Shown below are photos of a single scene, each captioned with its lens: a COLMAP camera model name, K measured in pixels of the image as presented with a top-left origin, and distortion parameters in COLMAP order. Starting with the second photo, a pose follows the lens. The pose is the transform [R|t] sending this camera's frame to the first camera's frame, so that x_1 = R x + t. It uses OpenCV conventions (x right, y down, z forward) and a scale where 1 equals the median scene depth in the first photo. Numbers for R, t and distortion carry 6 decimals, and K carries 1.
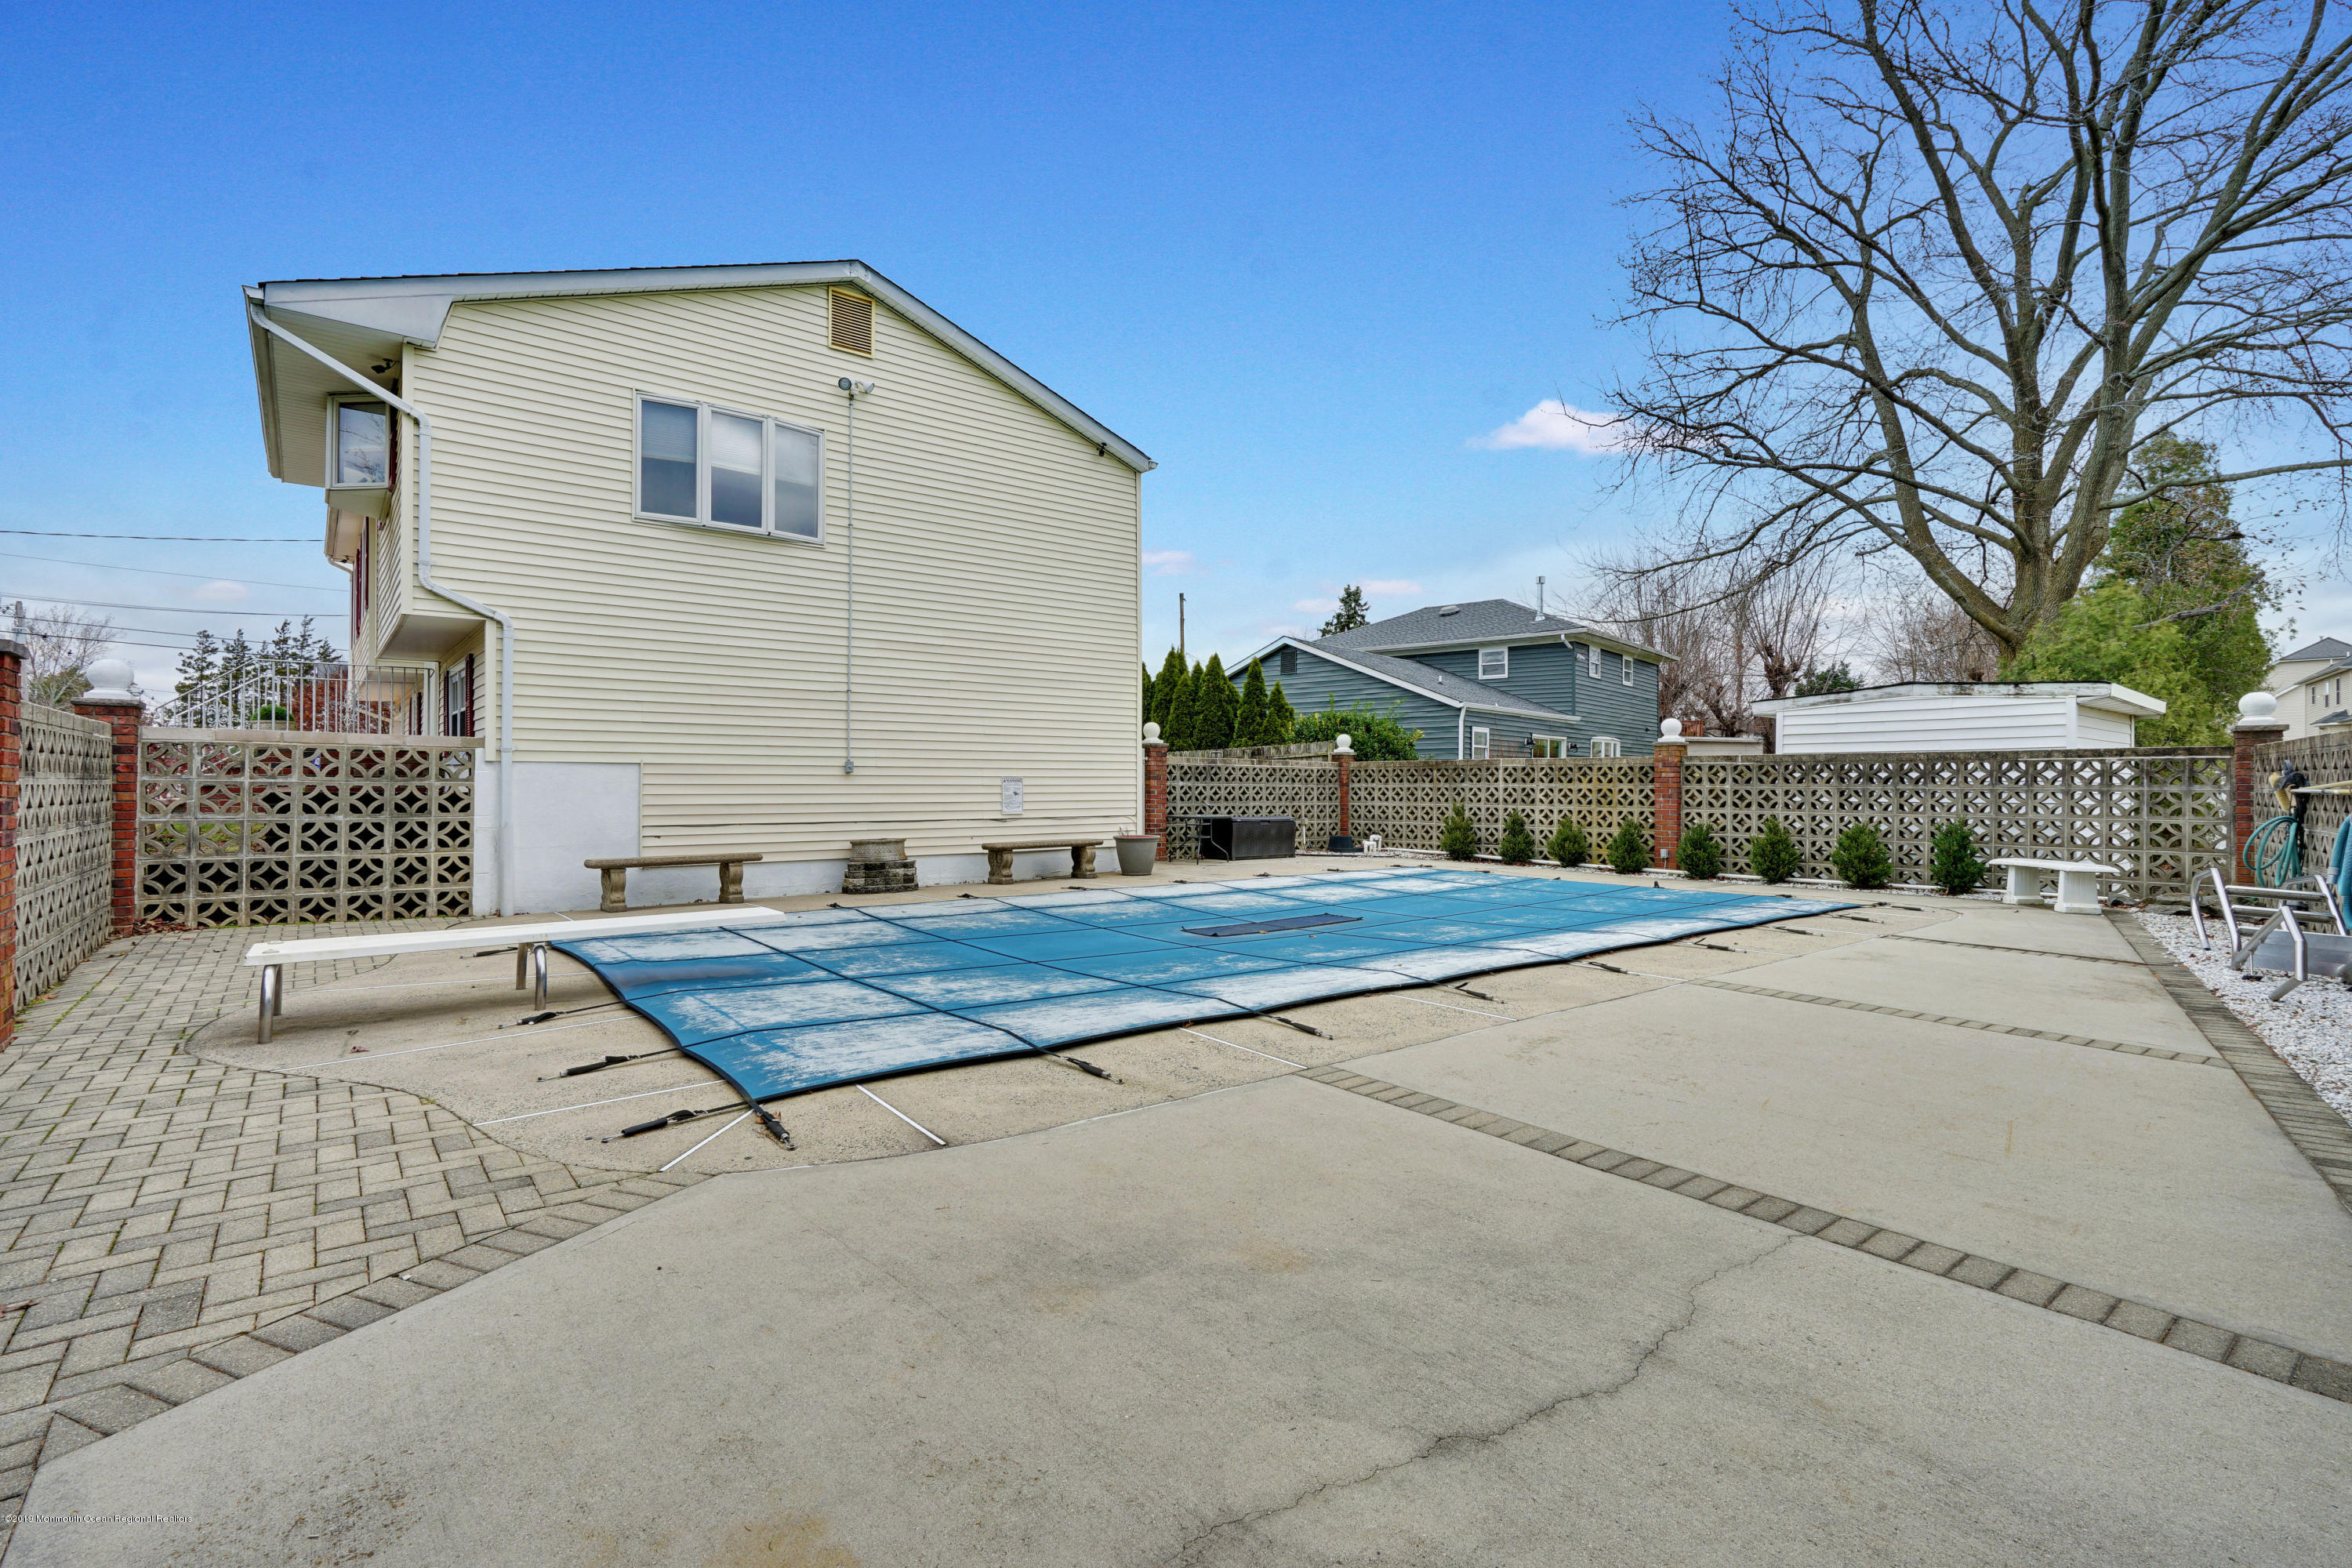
lens RADIAL K [[1069.6, 0, 1184.2], [0, 1069.6, 785.6], [0, 0, 1]] dist [-0.009301, 0.003253]
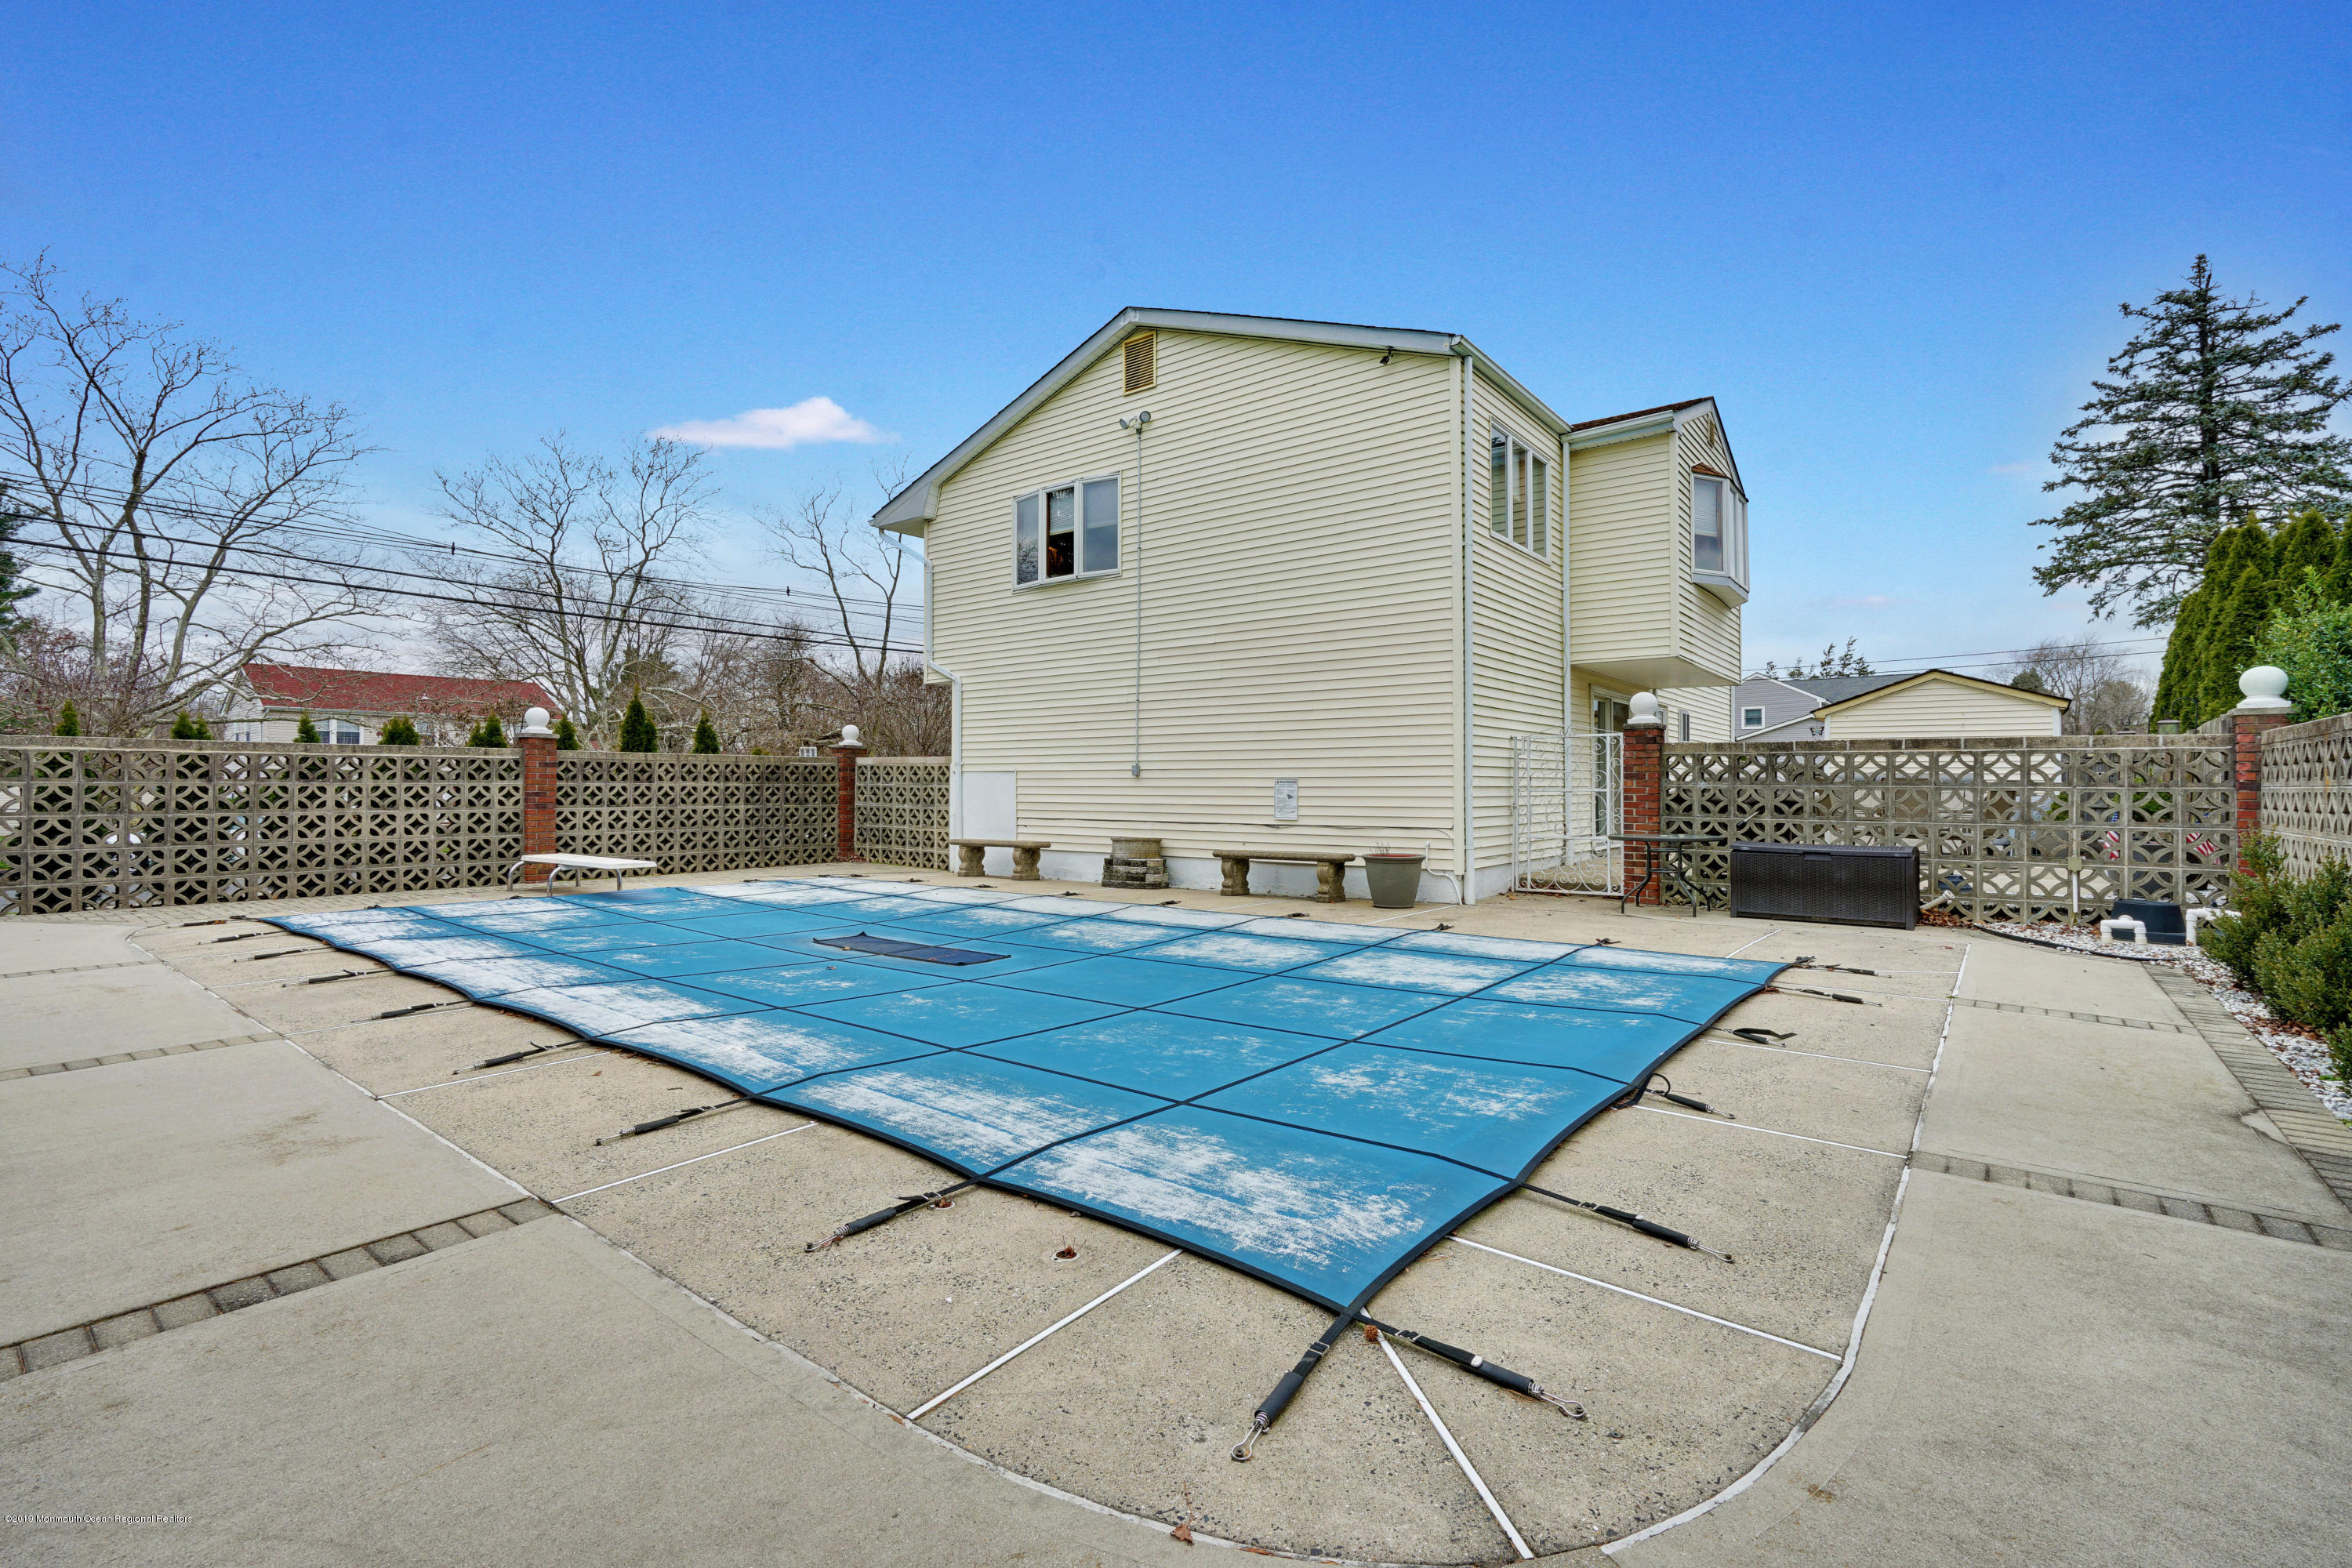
lens RADIAL K [[1069.6, 0, 1180.7], [0, 1069.6, 781.4], [0, 0, 1]] dist [-0.009301, 0.003253]
pose [[0.209218, -0.007568, -0.977840, 0.766802], [-0.002884, 0.999961, -0.008357, 0.002821], [0.977865, 0.004569, 0.209188, 0.818939]]
